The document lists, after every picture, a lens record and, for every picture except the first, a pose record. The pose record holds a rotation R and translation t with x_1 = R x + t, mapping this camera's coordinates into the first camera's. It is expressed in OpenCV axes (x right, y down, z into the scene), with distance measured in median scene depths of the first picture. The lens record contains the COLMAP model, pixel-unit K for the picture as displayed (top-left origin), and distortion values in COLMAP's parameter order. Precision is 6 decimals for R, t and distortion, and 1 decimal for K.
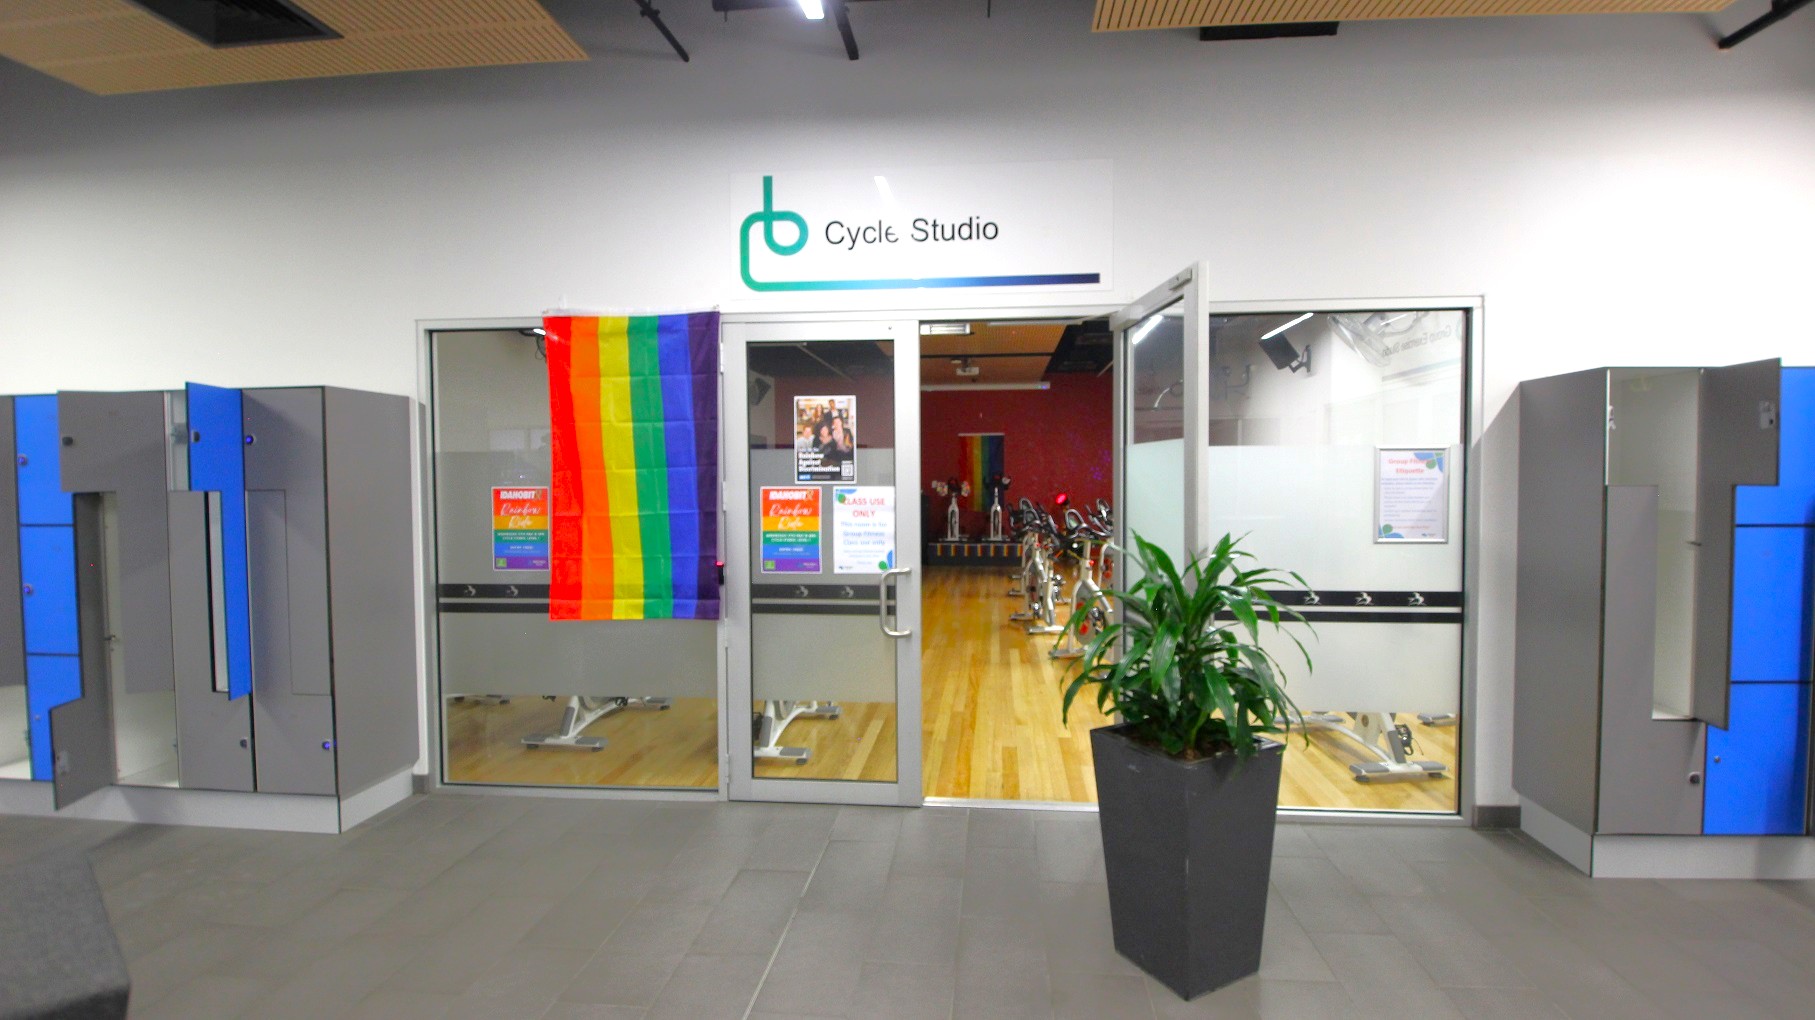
lens RADIAL K [[858.7, 0, 909.0], [0, 858.7, 512.9], [0, 0, 1]] dist [-0.000384, 0.000261]
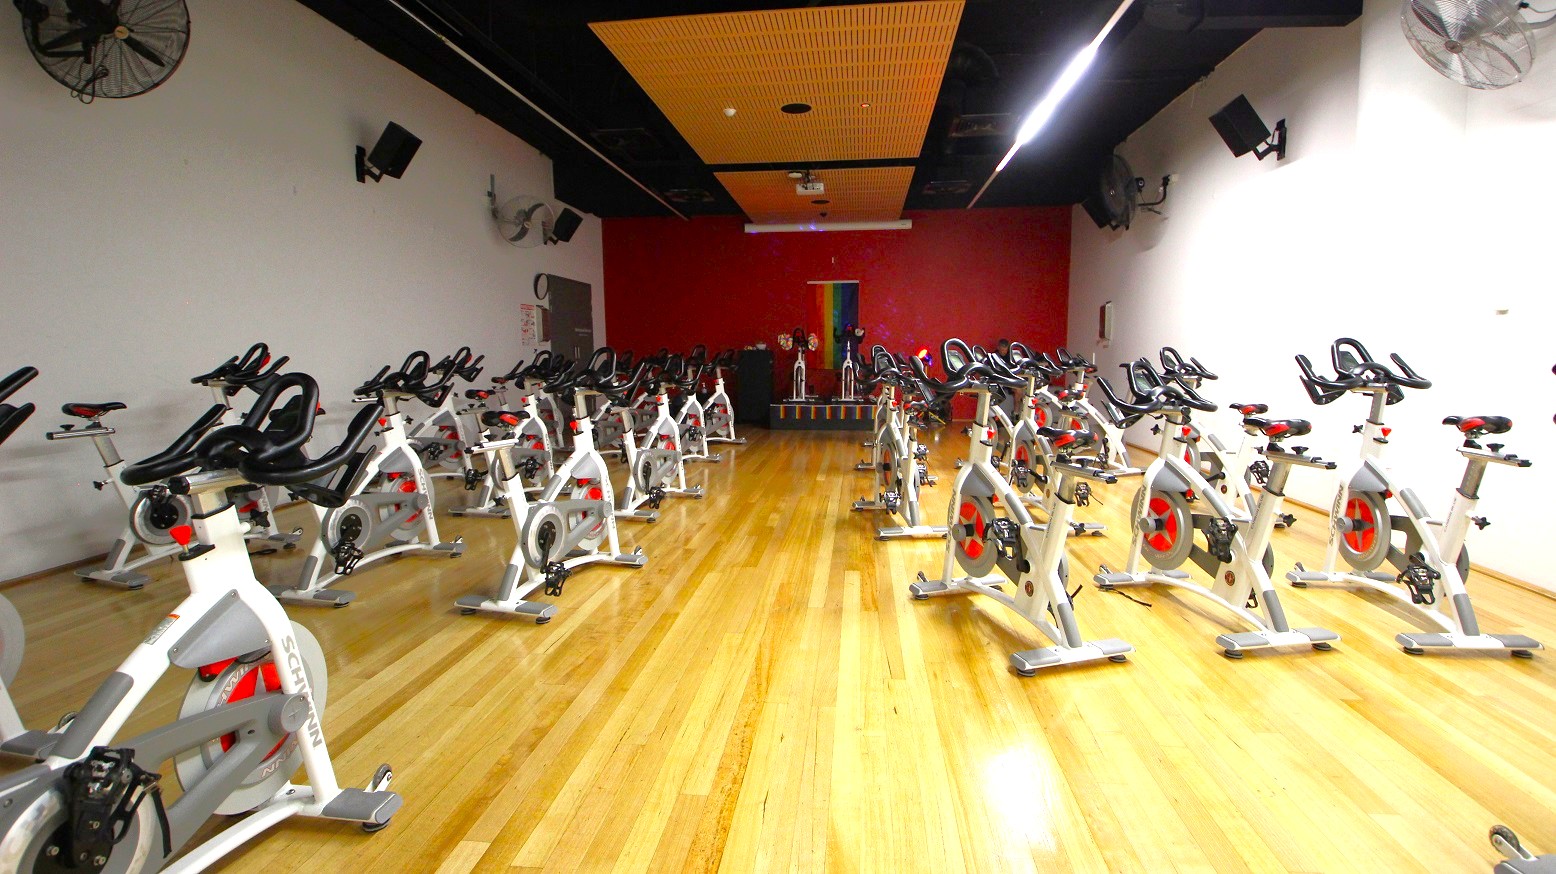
lens RADIAL K [[736.2, 0, 787.3], [0, 736.2, 435.3], [0, 0, 1]] dist [-0.000384, 0.000261]
pose [[0.999997, 0.000735, 0.002206, 0.058728], [-0.000893, 0.997350, 0.072742, 0.018778], [-0.002147, -0.072744, 0.997348, 0.383561]]
